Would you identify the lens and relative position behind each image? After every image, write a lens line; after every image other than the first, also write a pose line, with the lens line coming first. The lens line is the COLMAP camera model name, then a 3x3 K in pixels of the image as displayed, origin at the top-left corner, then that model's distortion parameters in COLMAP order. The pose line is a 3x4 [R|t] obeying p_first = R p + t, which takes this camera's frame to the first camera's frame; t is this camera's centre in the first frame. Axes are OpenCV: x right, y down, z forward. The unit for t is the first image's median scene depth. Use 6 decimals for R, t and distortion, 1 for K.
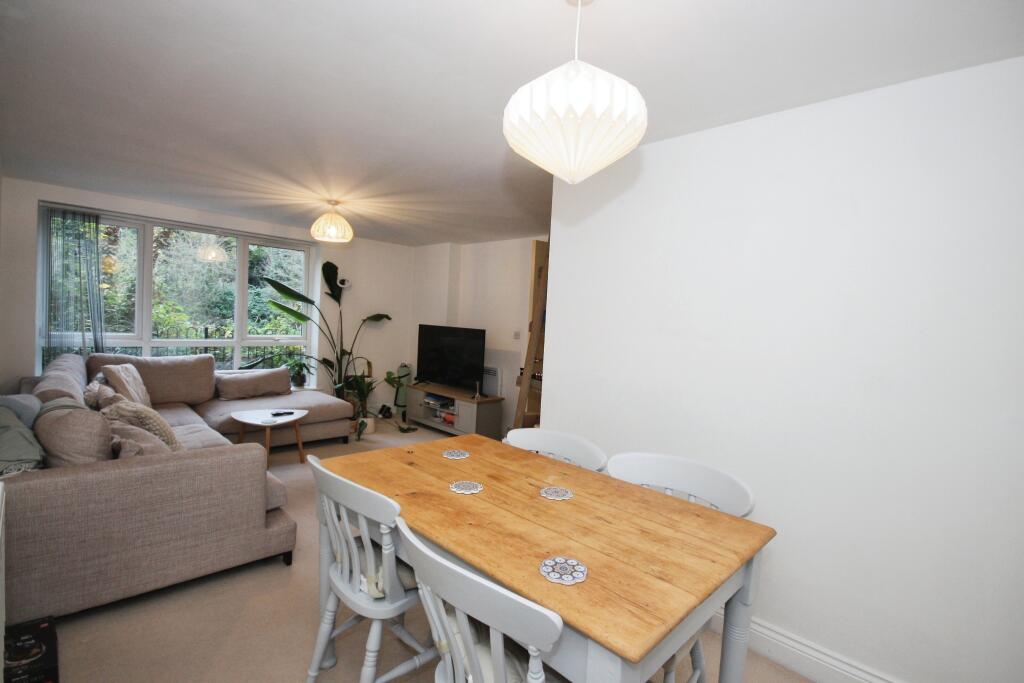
lens RADIAL K [[479.3, 0, 529.2], [0, 479.3, 321.5], [0, 0, 1]] dist [-0.002301, -0.000237]
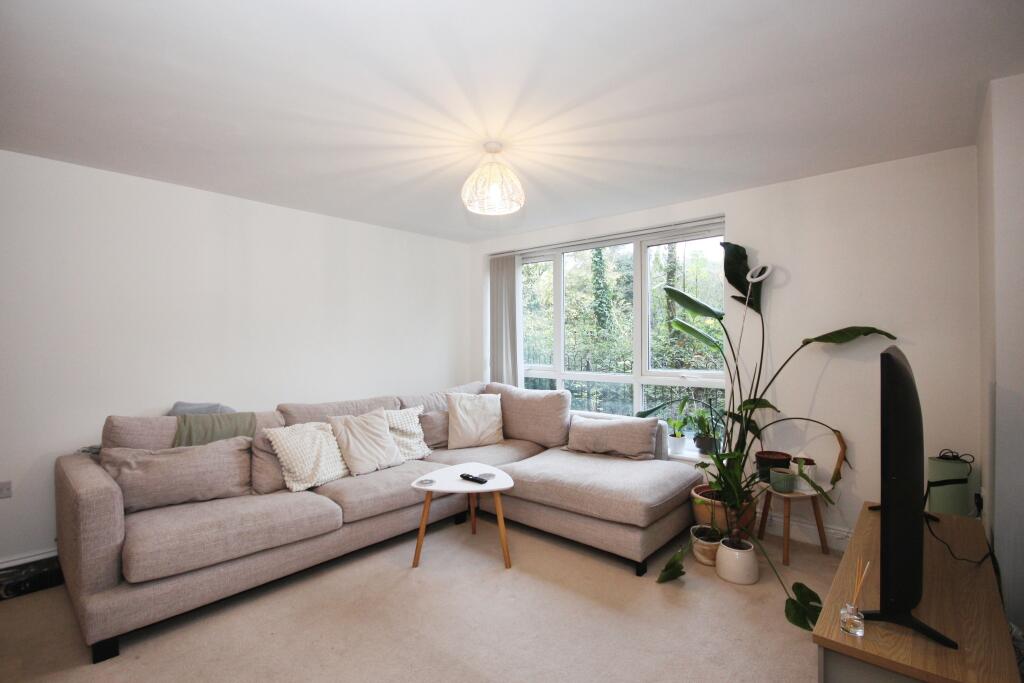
lens RADIAL K [[470.6, 0, 512.0], [0, 470.6, 341.5], [0, 0, 1]] dist [-0.000638, -0.000029]
pose [[0.037806, -0.048154, -0.998124, 0.138700], [0.005155, 0.998834, -0.047993, 0.019660], [0.999272, -0.003331, 0.038011, 0.795351]]
